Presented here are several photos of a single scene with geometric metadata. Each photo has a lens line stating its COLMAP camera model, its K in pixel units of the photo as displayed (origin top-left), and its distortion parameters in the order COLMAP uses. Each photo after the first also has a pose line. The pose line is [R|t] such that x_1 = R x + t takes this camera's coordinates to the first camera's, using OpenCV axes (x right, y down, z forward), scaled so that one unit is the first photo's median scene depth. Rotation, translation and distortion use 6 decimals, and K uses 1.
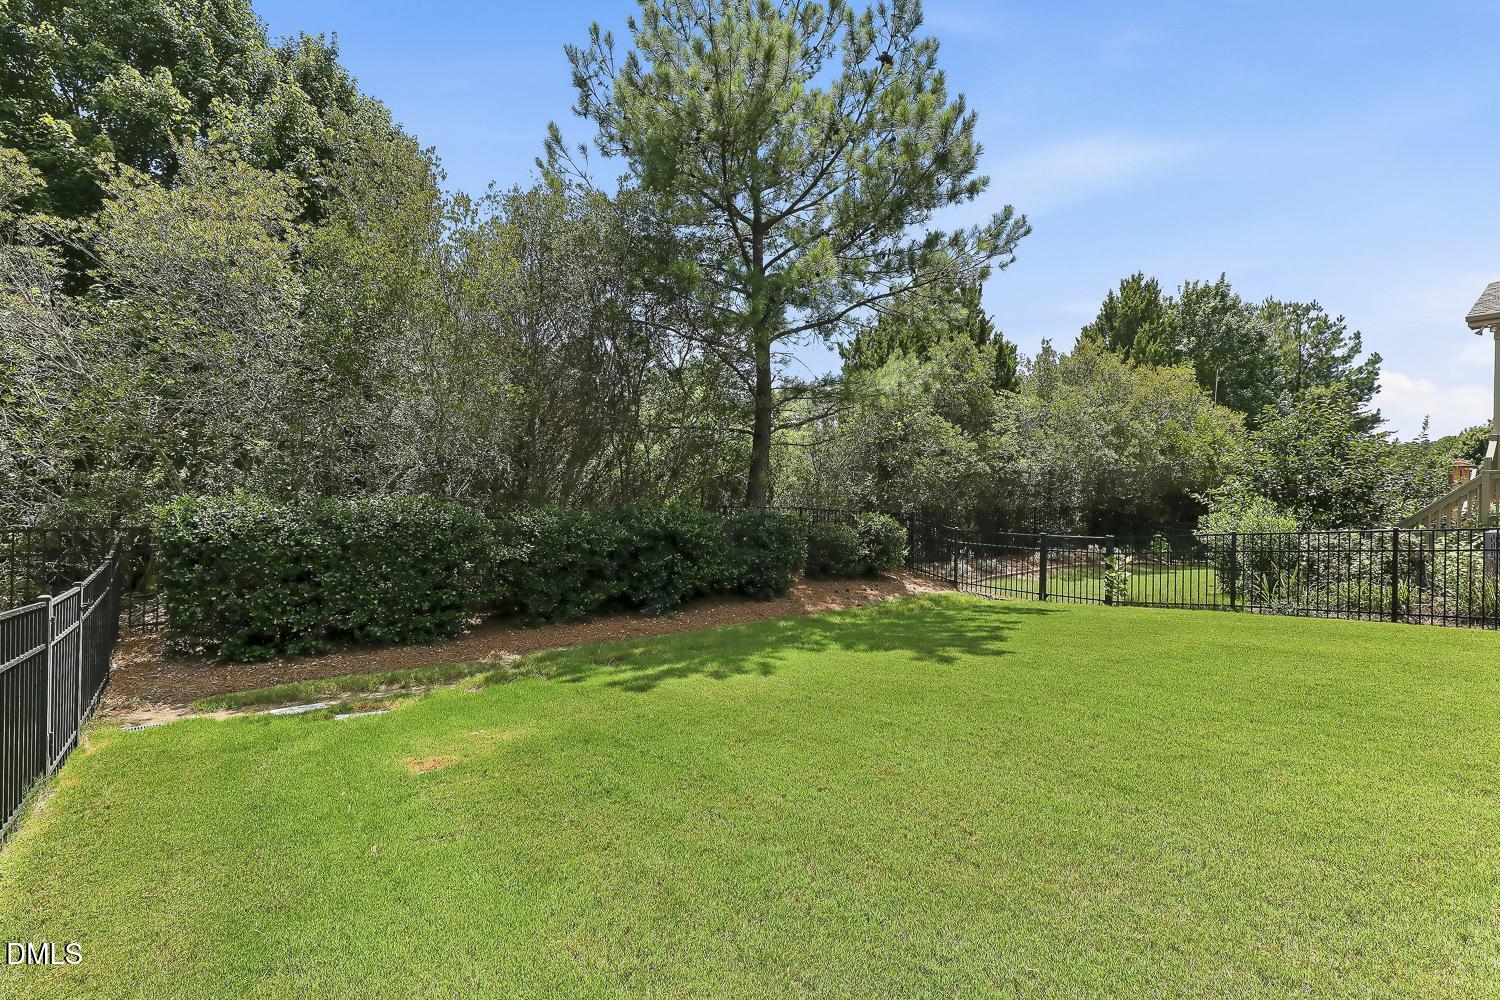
lens RADIAL K [[677.1, 0, 772.3], [0, 677.1, 502.1], [0, 0, 1]] dist [0.004643, -0.000063]
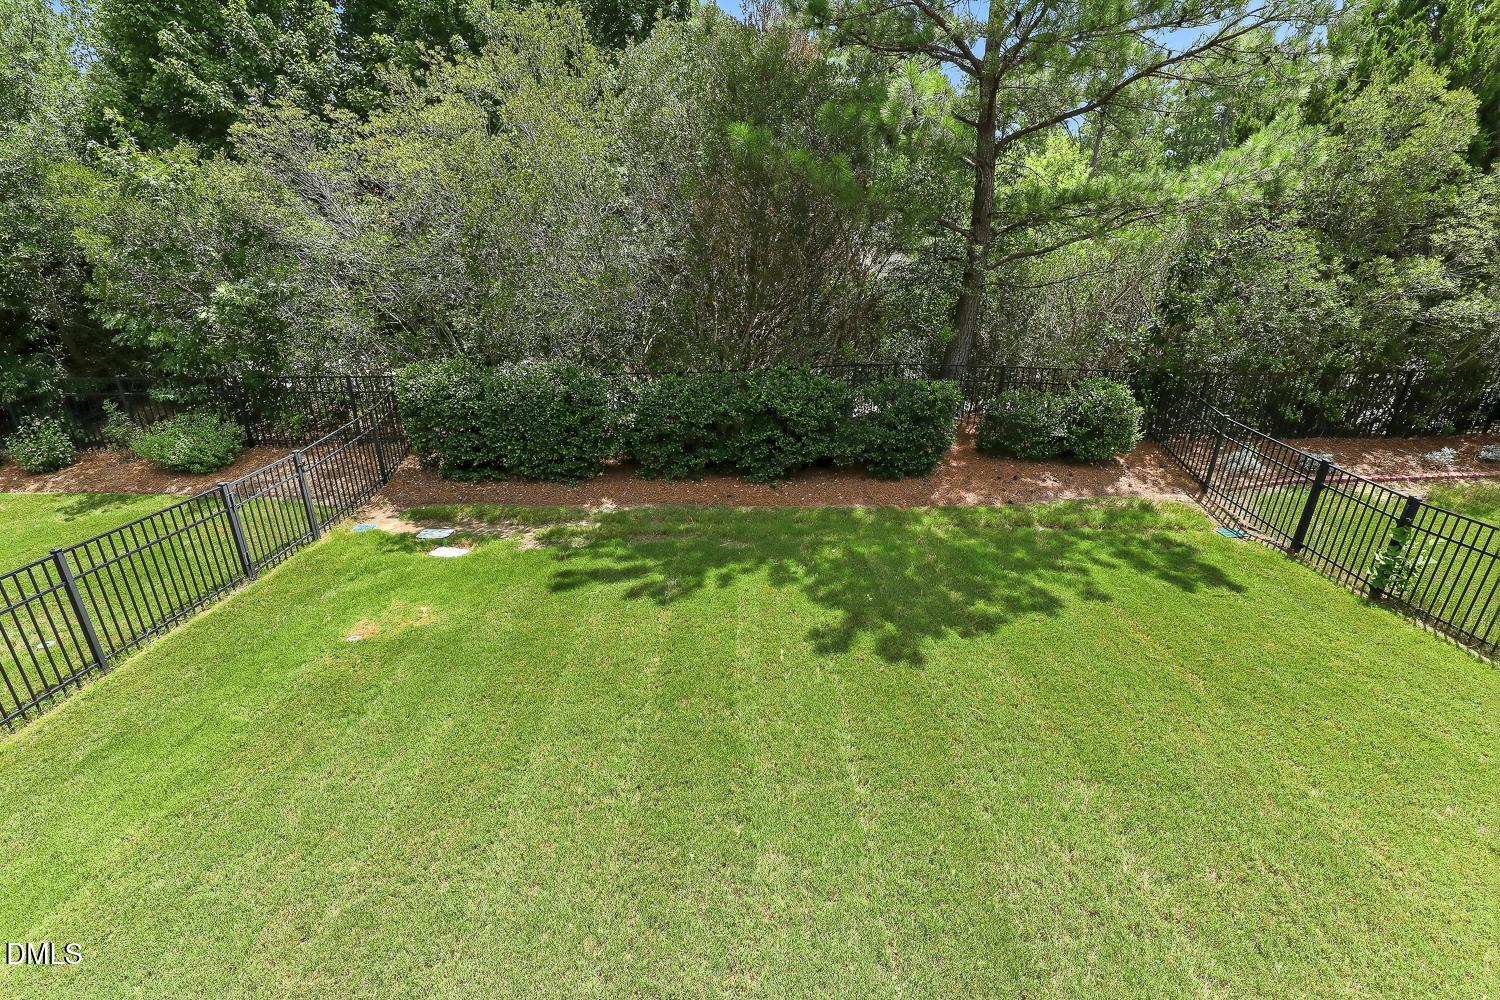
lens RADIAL K [[677.1, 0, 772.3], [0, 677.1, 502.1], [0, 0, 1]] dist [0.004643, -0.000063]
pose [[0.797219, 0.239271, -0.554249, 0.450096], [-0.011354, 0.923881, 0.382511, -0.215929], [0.603584, -0.298652, 0.739252, 0.217916]]
